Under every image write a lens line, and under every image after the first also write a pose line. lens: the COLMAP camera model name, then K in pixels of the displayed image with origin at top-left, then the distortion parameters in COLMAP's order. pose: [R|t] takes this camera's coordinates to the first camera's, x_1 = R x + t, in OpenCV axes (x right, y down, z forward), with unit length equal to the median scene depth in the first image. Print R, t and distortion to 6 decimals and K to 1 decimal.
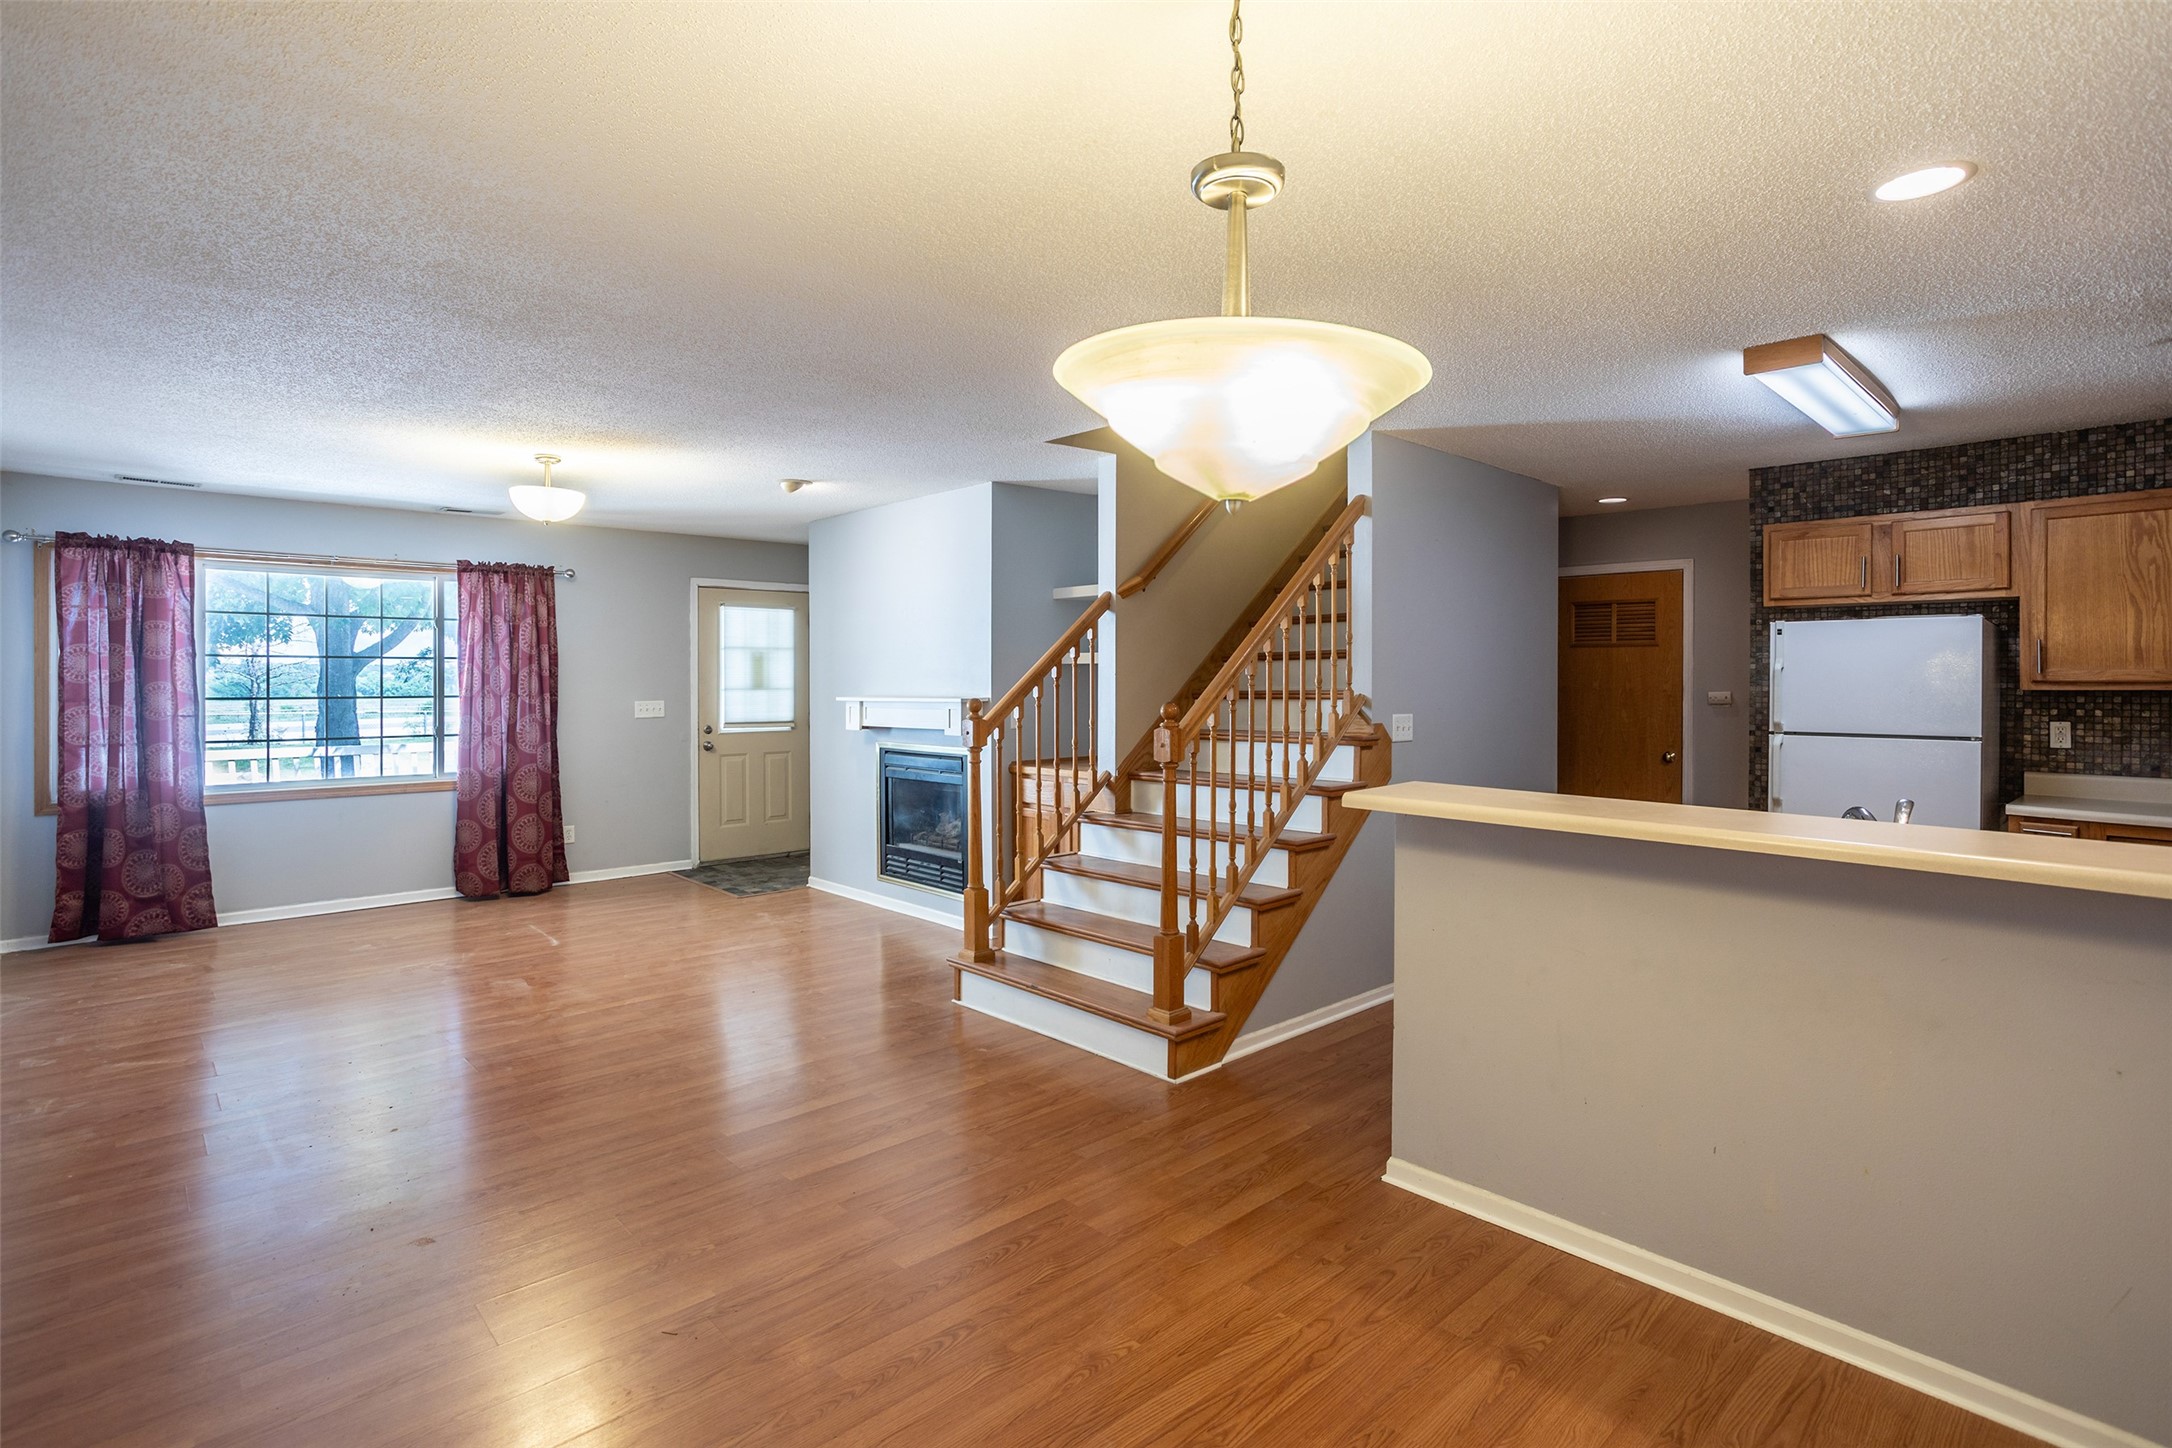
lens RADIAL K [[1077.5, 0, 1080.3], [0, 1077.5, 690.4], [0, 0, 1]] dist [-0.004778, 0.000606]
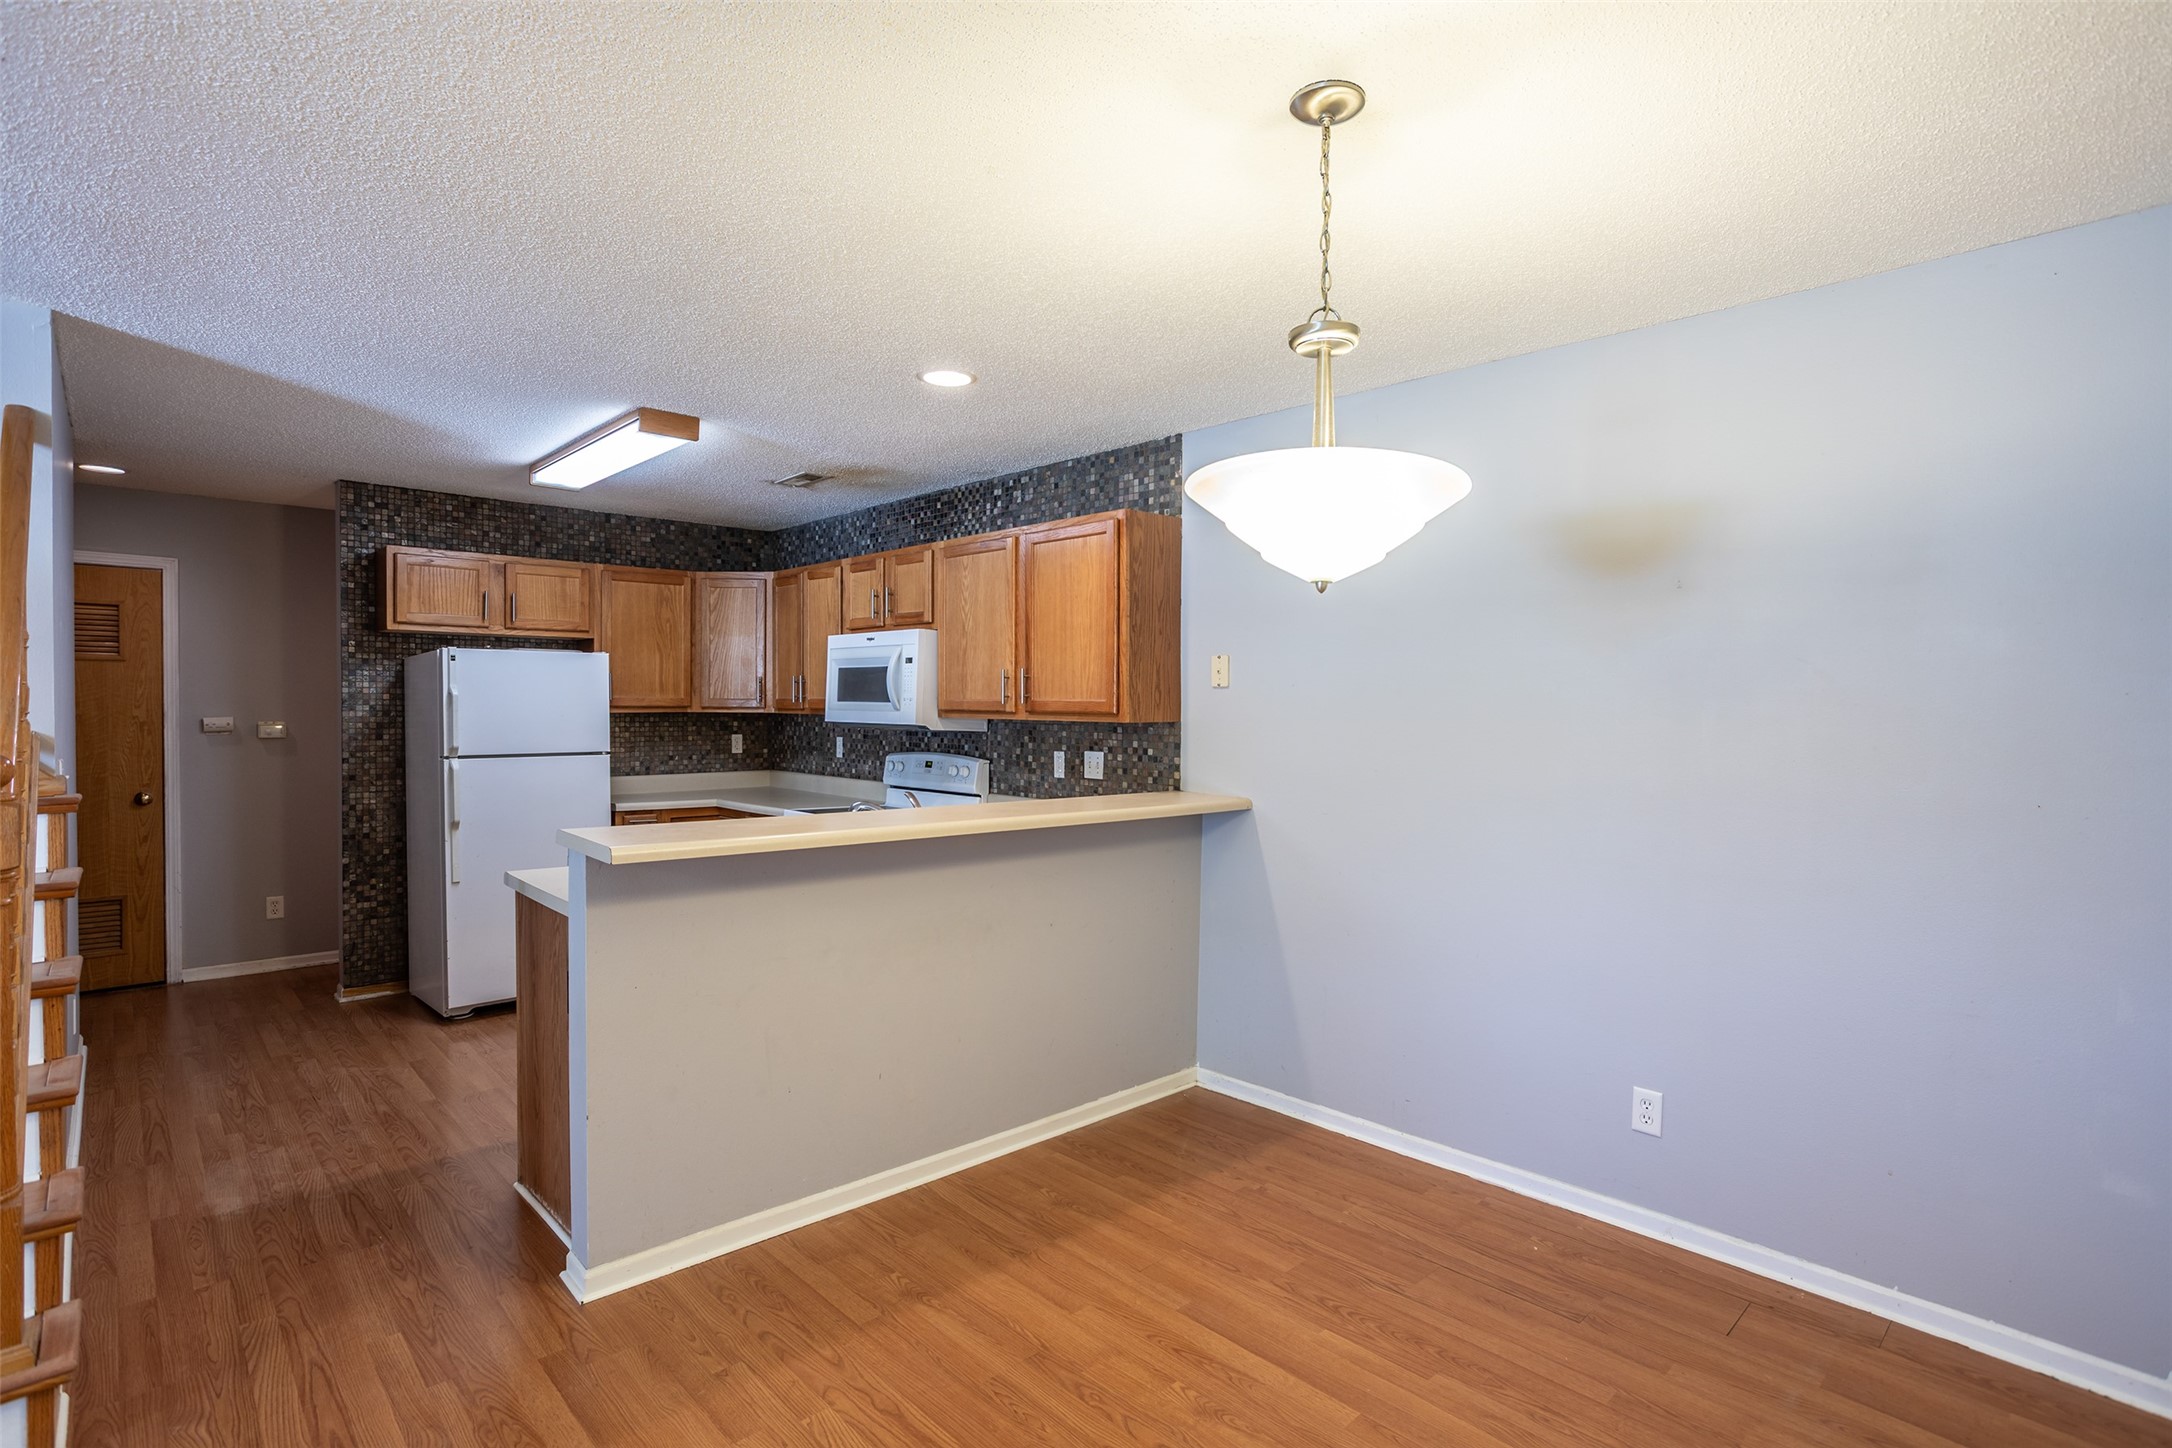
lens RADIAL K [[1077.5, 0, 1088.0], [0, 1077.5, 727.9], [0, 0, 1]] dist [-0.004778, 0.000606]
pose [[-0.006841, -0.022243, 0.999729, -0.393672], [0.006643, 0.999730, 0.022289, -0.007250], [-0.999955, 0.006794, -0.006691, 0.435138]]
